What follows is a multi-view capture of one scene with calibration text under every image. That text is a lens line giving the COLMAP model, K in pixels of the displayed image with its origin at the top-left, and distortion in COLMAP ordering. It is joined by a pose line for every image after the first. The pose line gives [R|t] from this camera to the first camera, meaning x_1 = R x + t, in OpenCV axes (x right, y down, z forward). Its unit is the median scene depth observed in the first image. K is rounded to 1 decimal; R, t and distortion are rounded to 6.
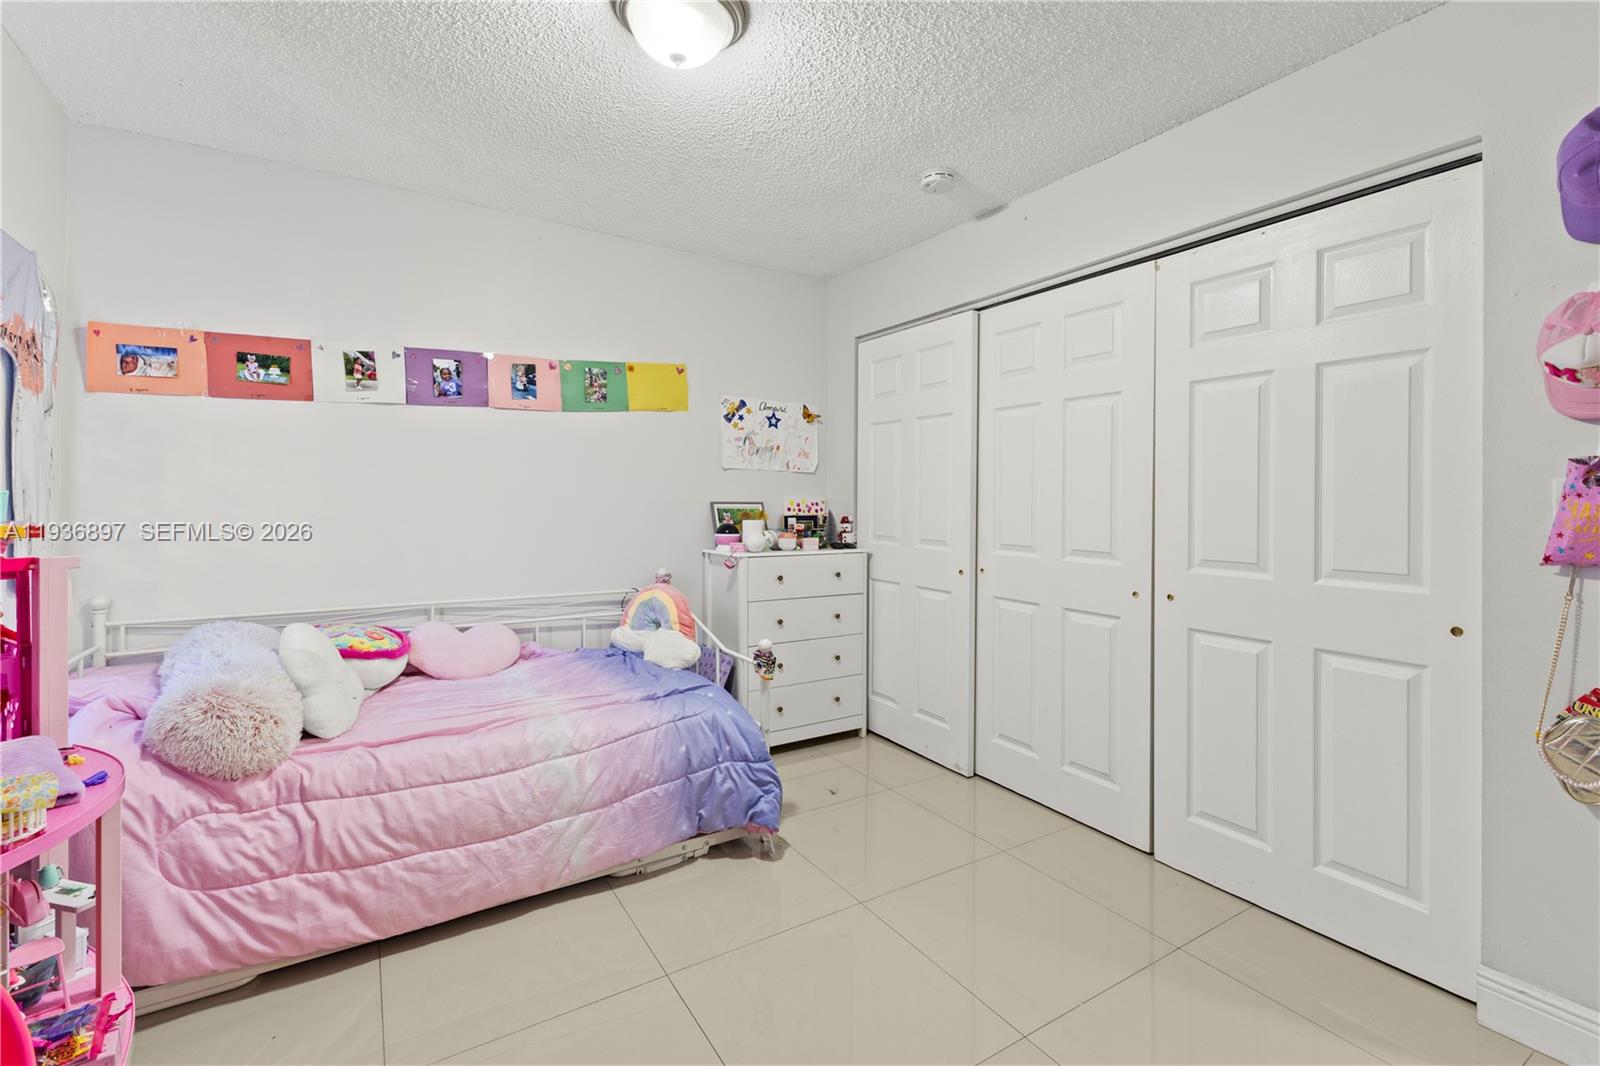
lens RADIAL K [[701.1, 0, 787.6], [0, 701.1, 503.5], [0, 0, 1]] dist [0.004523, 0.000411]
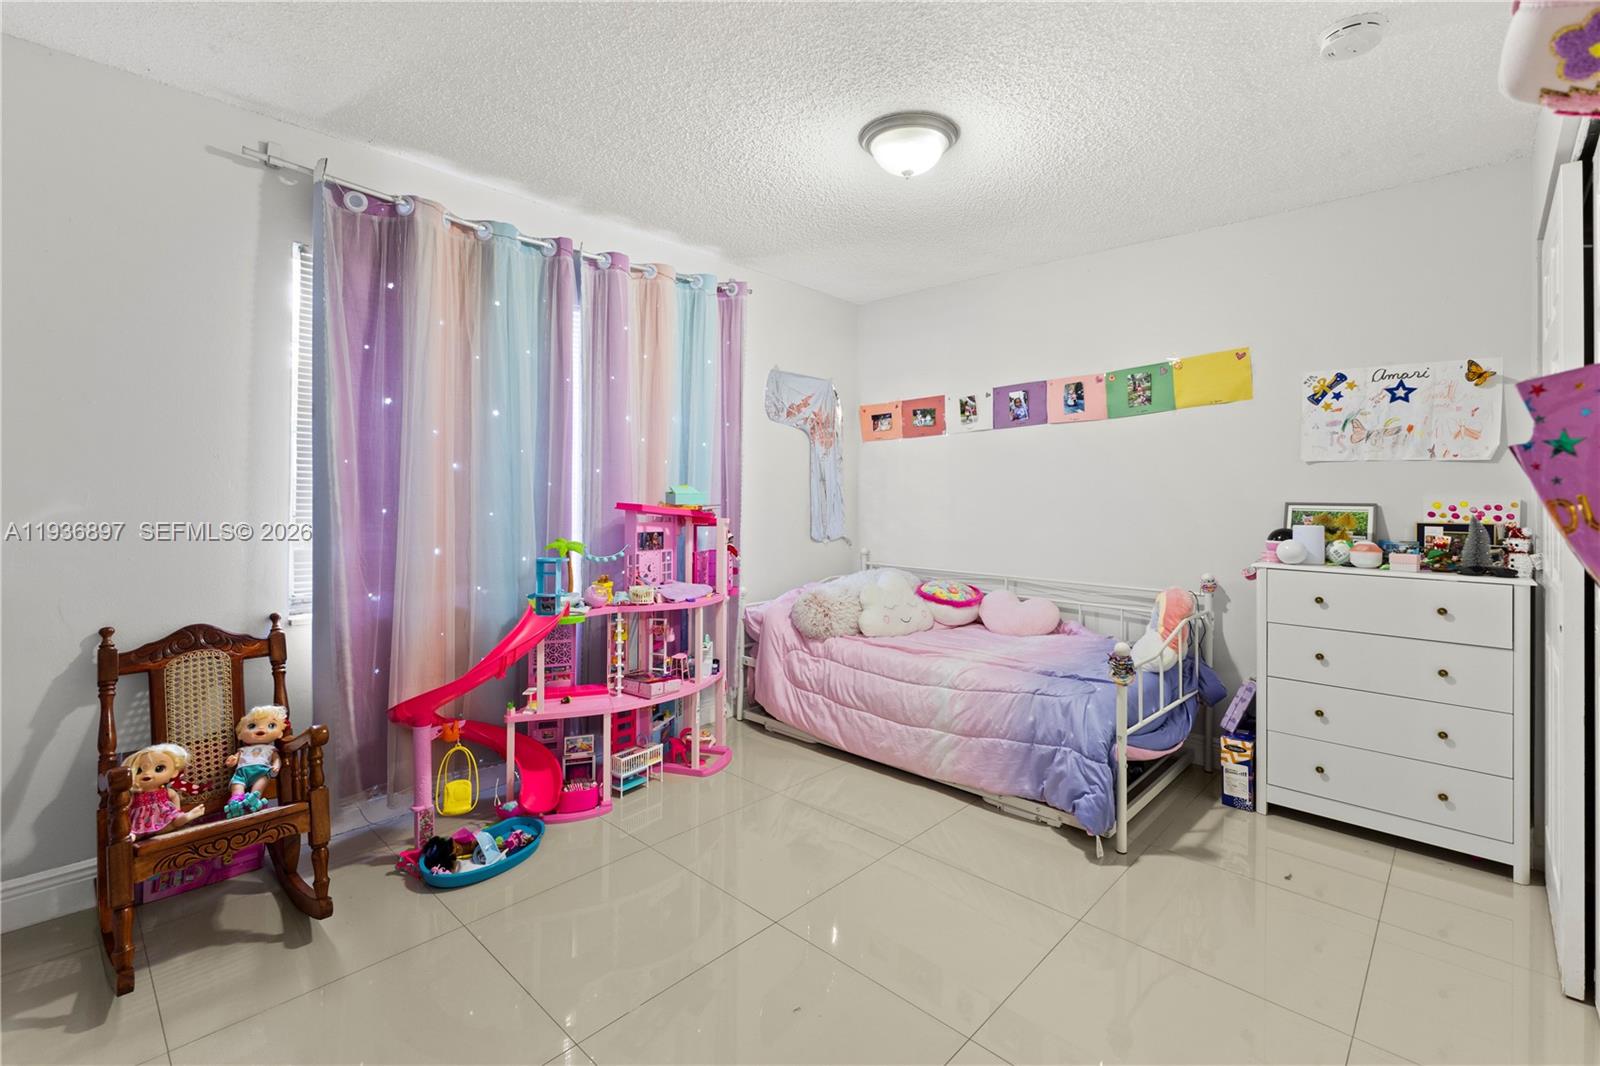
lens RADIAL K [[701.1, 0, 809.8], [0, 701.1, 495.8], [0, 0, 1]] dist [0.004523, 0.000411]
pose [[0.271324, -0.001499, -0.962487, 0.640110], [-0.011420, 0.999923, -0.004776, 0.000251], [0.962420, 0.012288, 0.271286, 0.262336]]
